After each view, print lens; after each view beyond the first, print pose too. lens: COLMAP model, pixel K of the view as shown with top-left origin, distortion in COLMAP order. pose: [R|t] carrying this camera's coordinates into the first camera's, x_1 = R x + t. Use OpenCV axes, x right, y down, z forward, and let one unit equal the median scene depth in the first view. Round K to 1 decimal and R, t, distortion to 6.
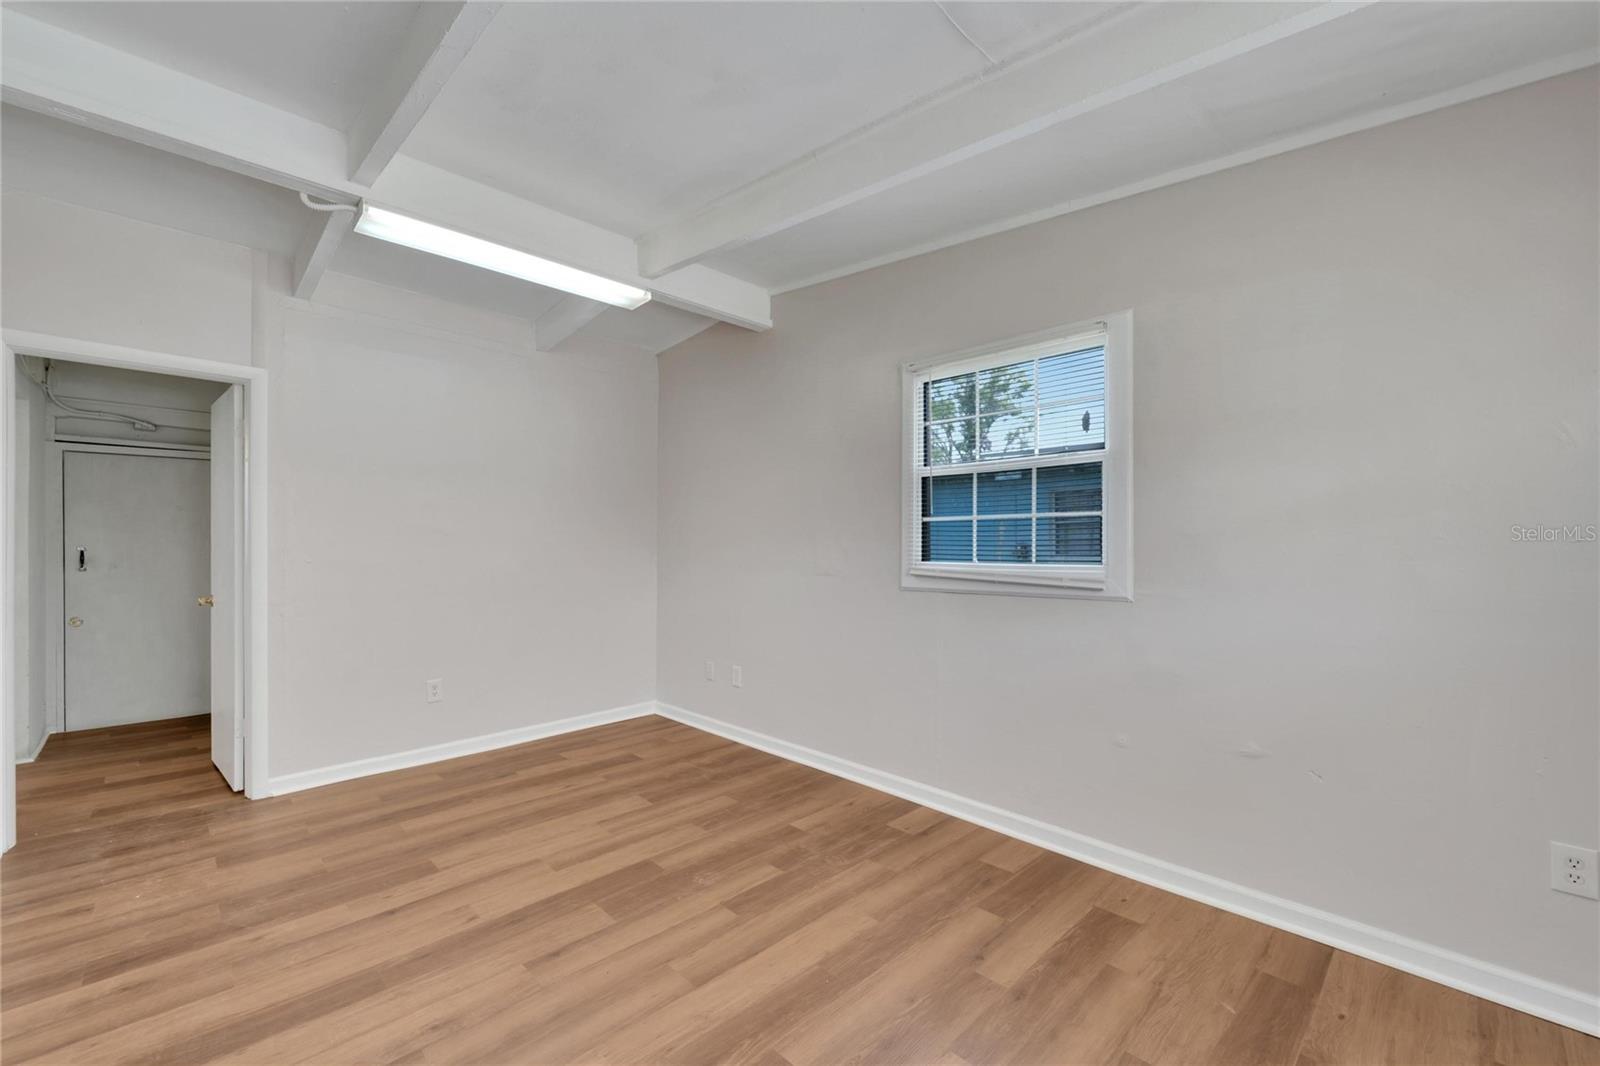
lens RADIAL K [[649.6, 0, 791.1], [0, 649.6, 530.6], [0, 0, 1]] dist [0.001356, -0.000924]
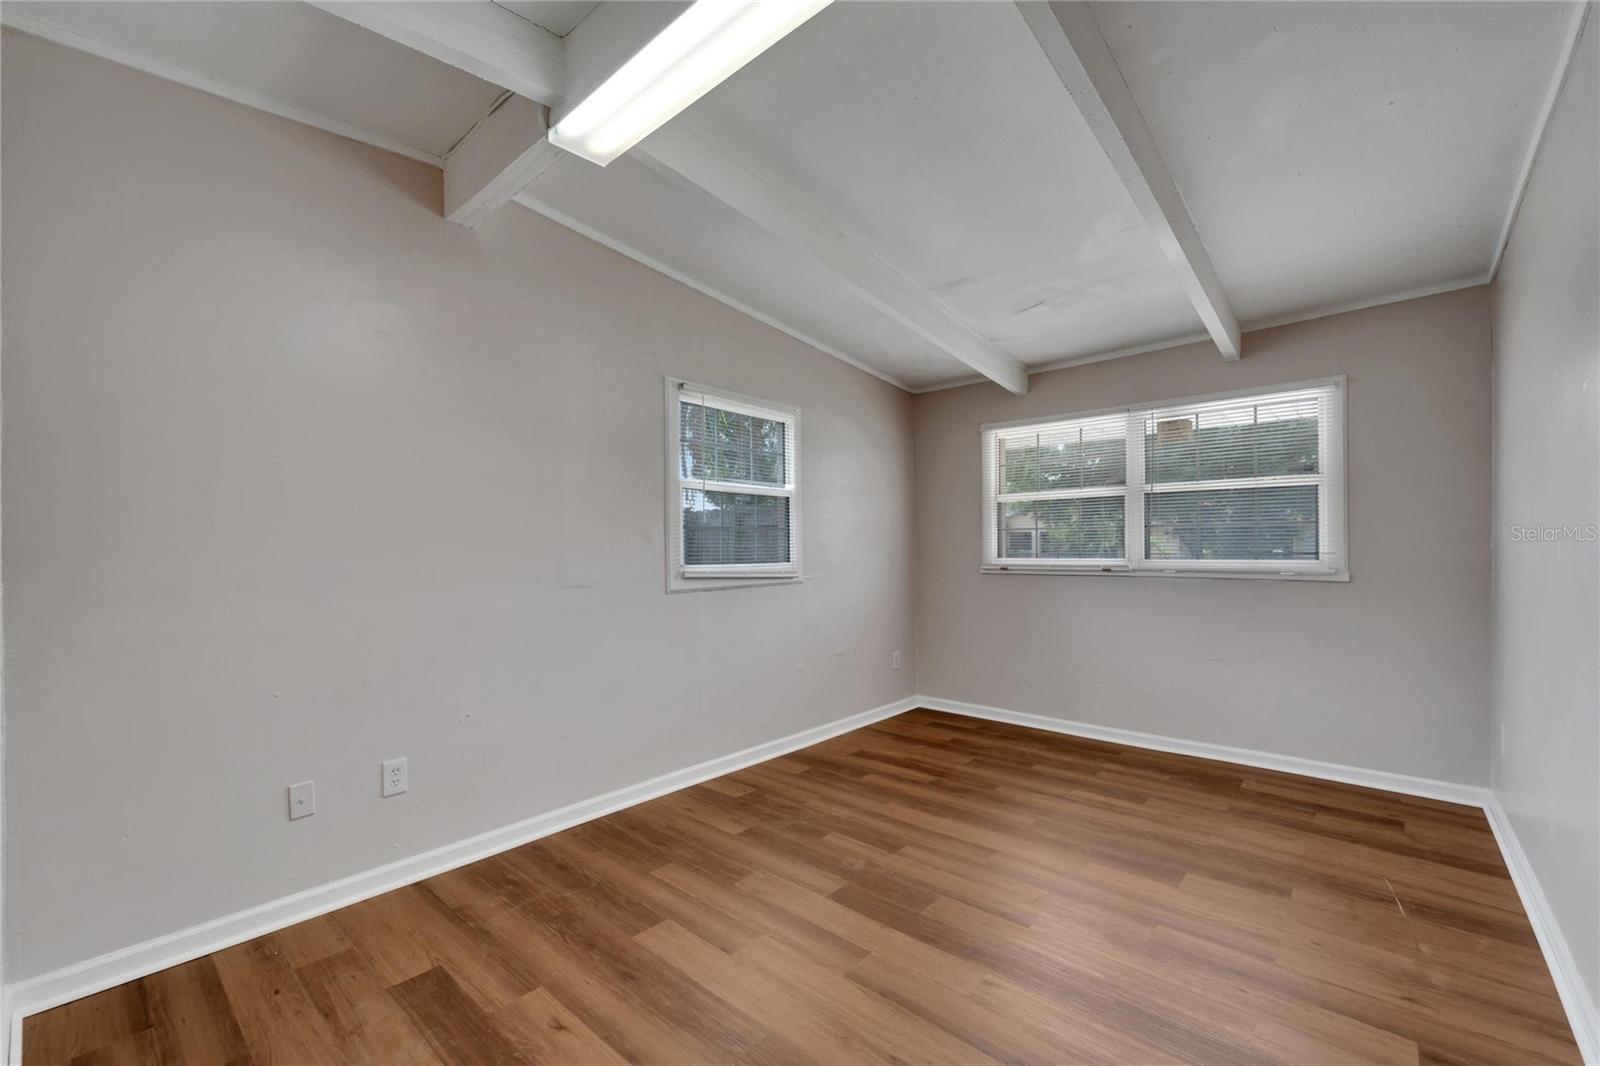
lens RADIAL K [[649.6, 0, 791.1], [0, 649.6, 530.6], [0, 0, 1]] dist [0.001356, -0.000924]
pose [[-0.063600, 0.033385, 0.997417, -1.011748], [-0.011752, 0.999346, -0.034199, 0.027696], [-0.997906, -0.013897, -0.063166, 0.996631]]
